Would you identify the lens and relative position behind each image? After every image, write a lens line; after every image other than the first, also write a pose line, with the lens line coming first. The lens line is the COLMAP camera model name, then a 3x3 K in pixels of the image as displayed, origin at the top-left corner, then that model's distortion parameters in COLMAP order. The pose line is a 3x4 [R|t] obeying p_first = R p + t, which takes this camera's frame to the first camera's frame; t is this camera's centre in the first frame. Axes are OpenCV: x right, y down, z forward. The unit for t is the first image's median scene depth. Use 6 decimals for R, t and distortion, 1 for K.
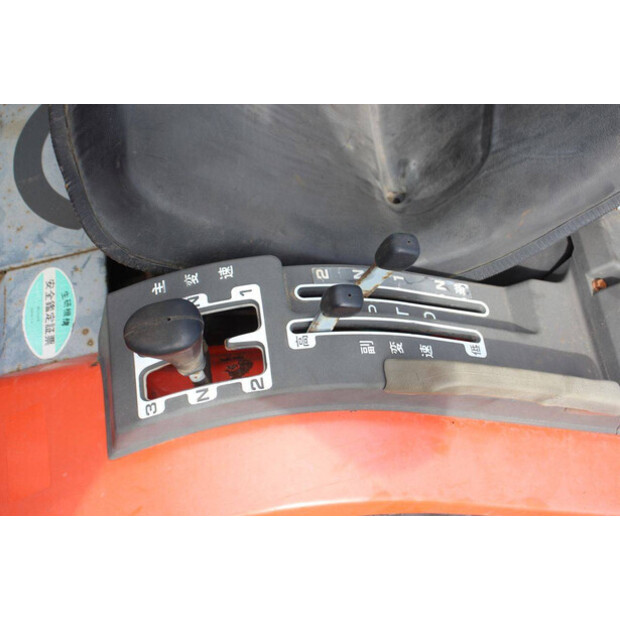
lens RADIAL K [[1253.0, 0, 310.0], [0, 1253.0, 310.0], [0, 0, 1]] dist [0.209700, 0.402325]
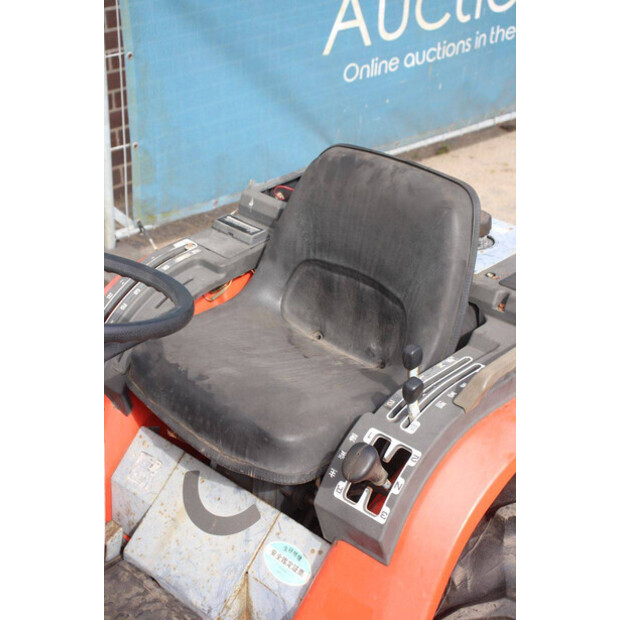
lens RADIAL K [[1486.4, 0, 310.0], [0, 1486.4, 310.0], [0, 0, 1]] dist [0.465379, 0.057235]
pose [[0.691143, -0.681164, 0.241530, -0.453151], [0.722683, 0.648070, -0.240280, 0.286932], [0.007142, 0.340618, 0.940175, -0.929582]]
